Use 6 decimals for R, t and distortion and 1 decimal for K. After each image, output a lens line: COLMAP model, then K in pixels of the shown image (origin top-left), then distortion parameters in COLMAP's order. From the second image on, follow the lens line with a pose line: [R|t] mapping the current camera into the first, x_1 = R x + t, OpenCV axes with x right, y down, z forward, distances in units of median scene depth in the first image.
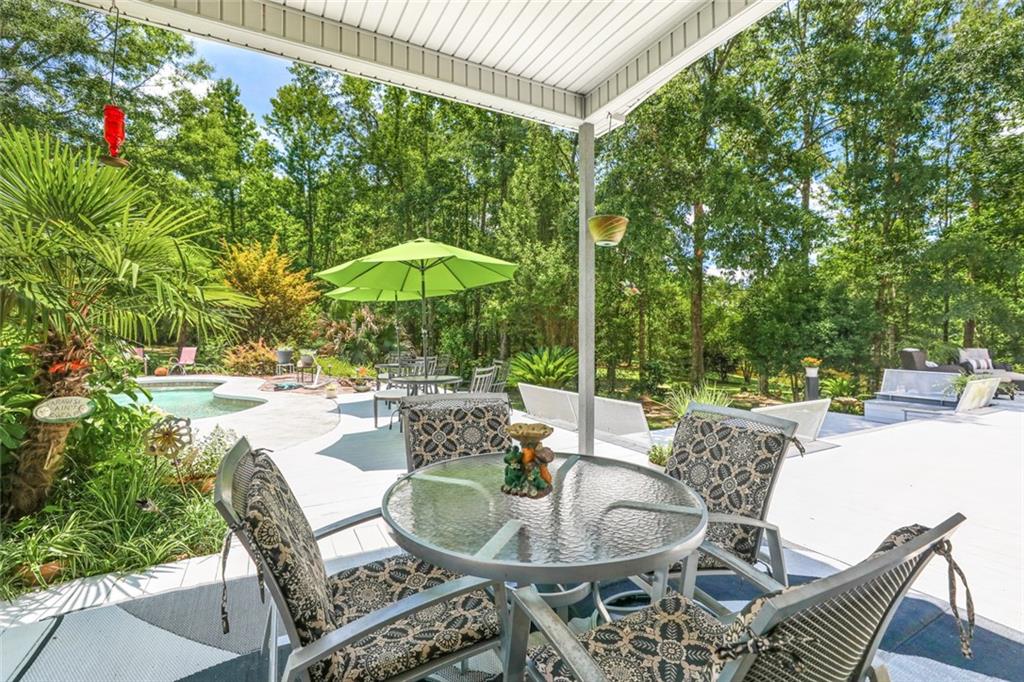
lens RADIAL K [[478.0, 0, 512.4], [0, 478.0, 335.4], [0, 0, 1]] dist [-0.000456, -0.000056]
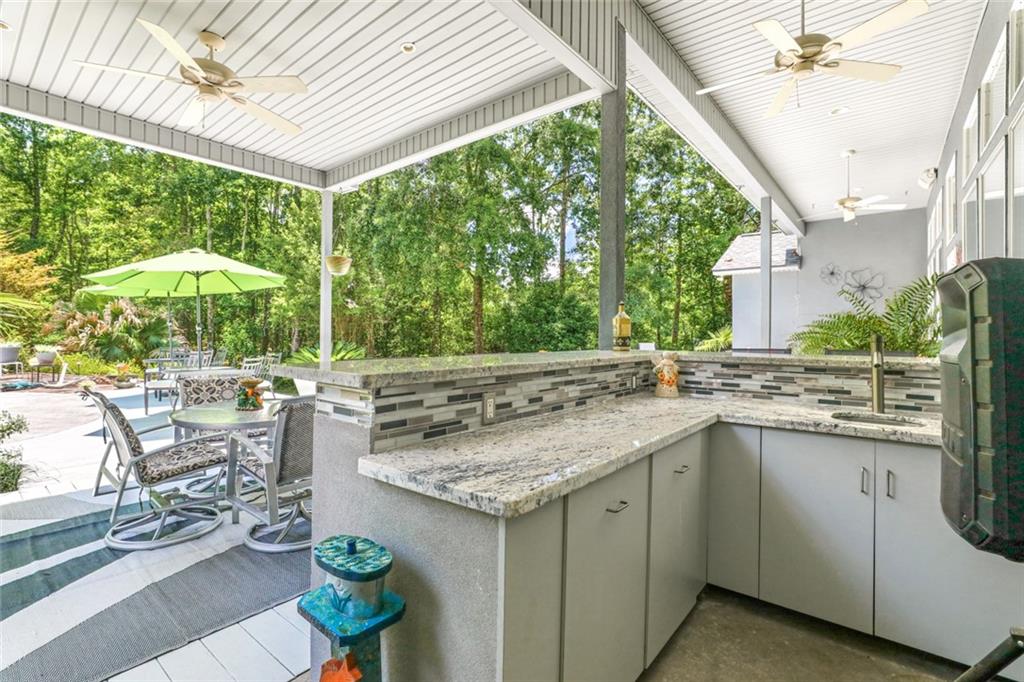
lens RADIAL K [[480.6, 0, 507.8], [0, 480.6, 327.9], [0, 0, 1]] dist [-0.002744, 0.011155]
pose [[0.927656, 0.010526, 0.373287, 0.027992], [-0.008186, 0.999936, -0.007853, -0.002737], [-0.373345, 0.004229, 0.927683, -0.134413]]
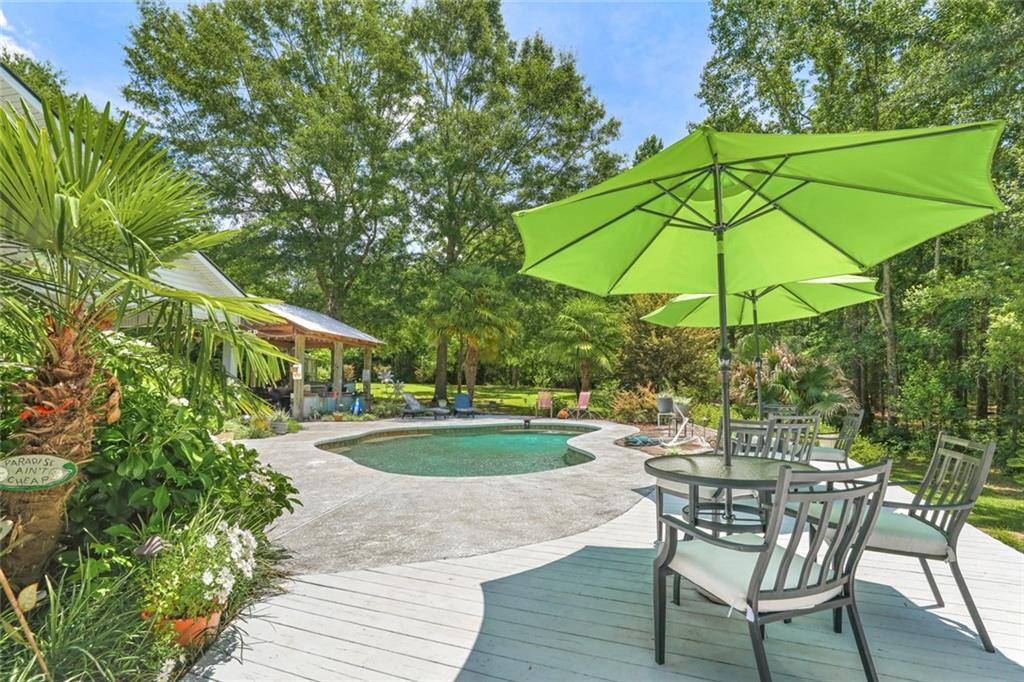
lens RADIAL K [[491.5, 0, 515.6], [0, 491.5, 364.9], [0, 0, 1]] dist [-0.001540, -0.000185]
pose [[0.657656, -0.025746, -0.752878, 0.014114], [-0.000623, 0.999397, -0.034720, 0.004125], [0.753318, 0.023302, 0.657243, 0.196610]]
